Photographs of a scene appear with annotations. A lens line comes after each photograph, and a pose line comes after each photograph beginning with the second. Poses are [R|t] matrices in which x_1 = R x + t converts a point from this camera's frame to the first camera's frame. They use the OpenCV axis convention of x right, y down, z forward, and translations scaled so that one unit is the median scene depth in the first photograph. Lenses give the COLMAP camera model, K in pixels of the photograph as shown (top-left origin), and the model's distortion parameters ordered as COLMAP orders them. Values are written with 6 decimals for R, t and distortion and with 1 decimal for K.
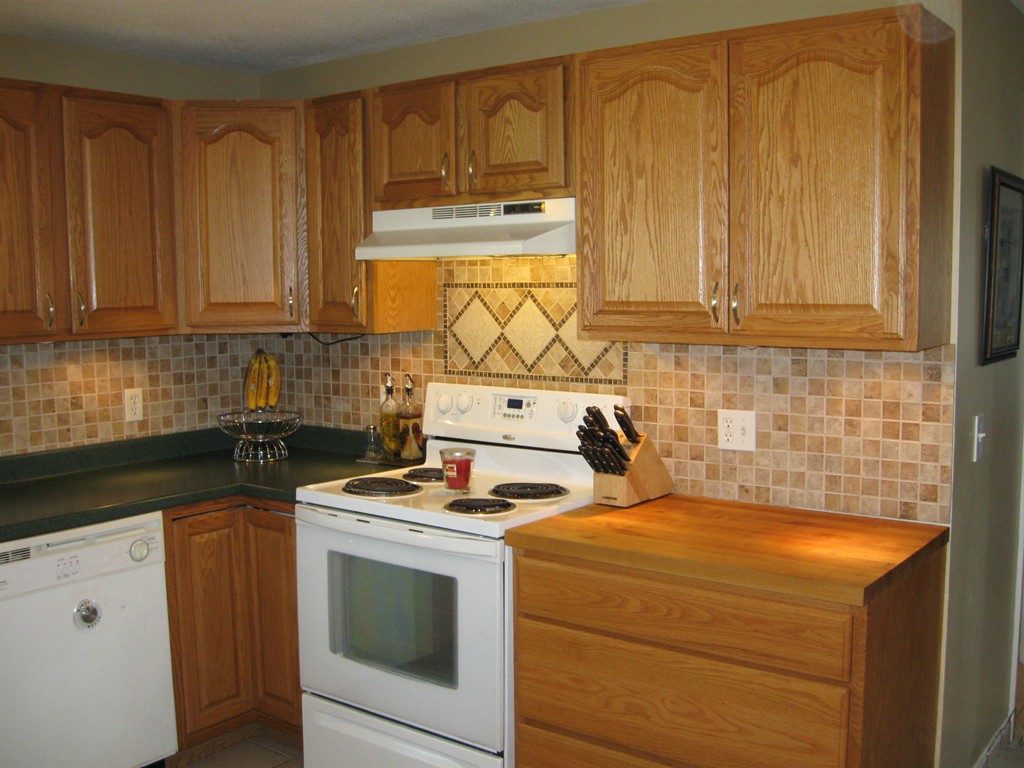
lens RADIAL K [[1052.9, 0, 508.9], [0, 1052.9, 392.3], [0, 0, 1]] dist [-0.108050, 0.000000]
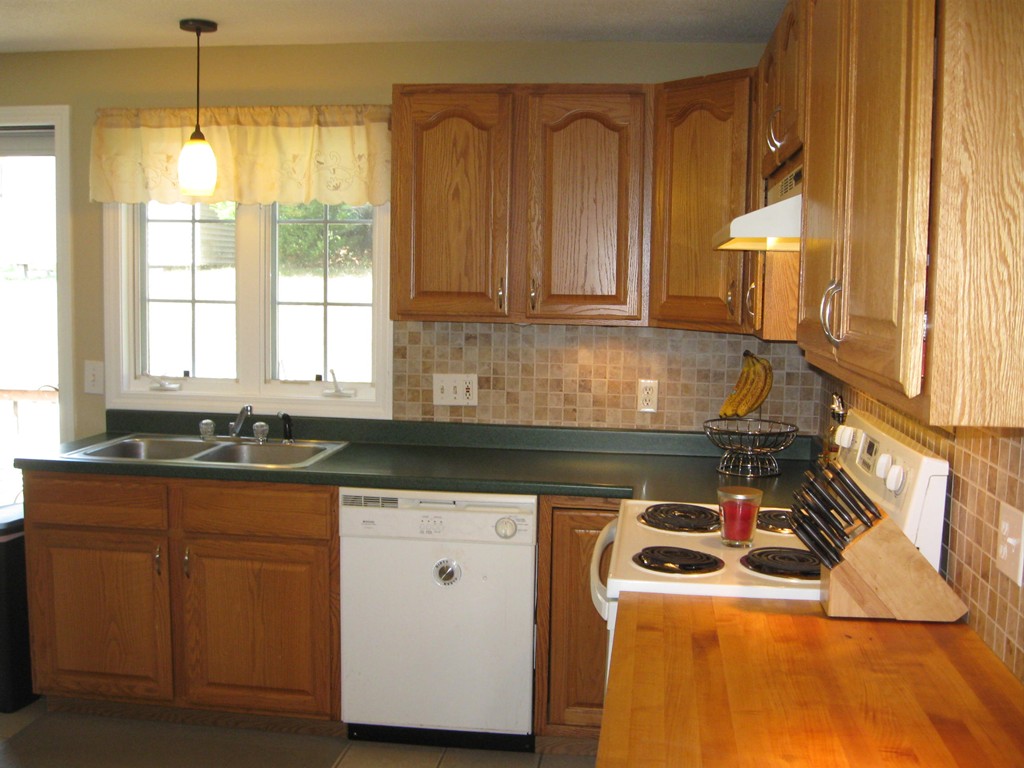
lens RADIAL K [[1052.9, 0, 511.1], [0, 1052.9, 376.4], [0, 0, 1]] dist [-0.108050, 0.000000]
pose [[0.505922, 0.099314, -0.856843, 0.460661], [-0.114426, 0.992298, 0.047452, -0.041727], [0.854956, 0.074039, 0.513390, 0.396051]]
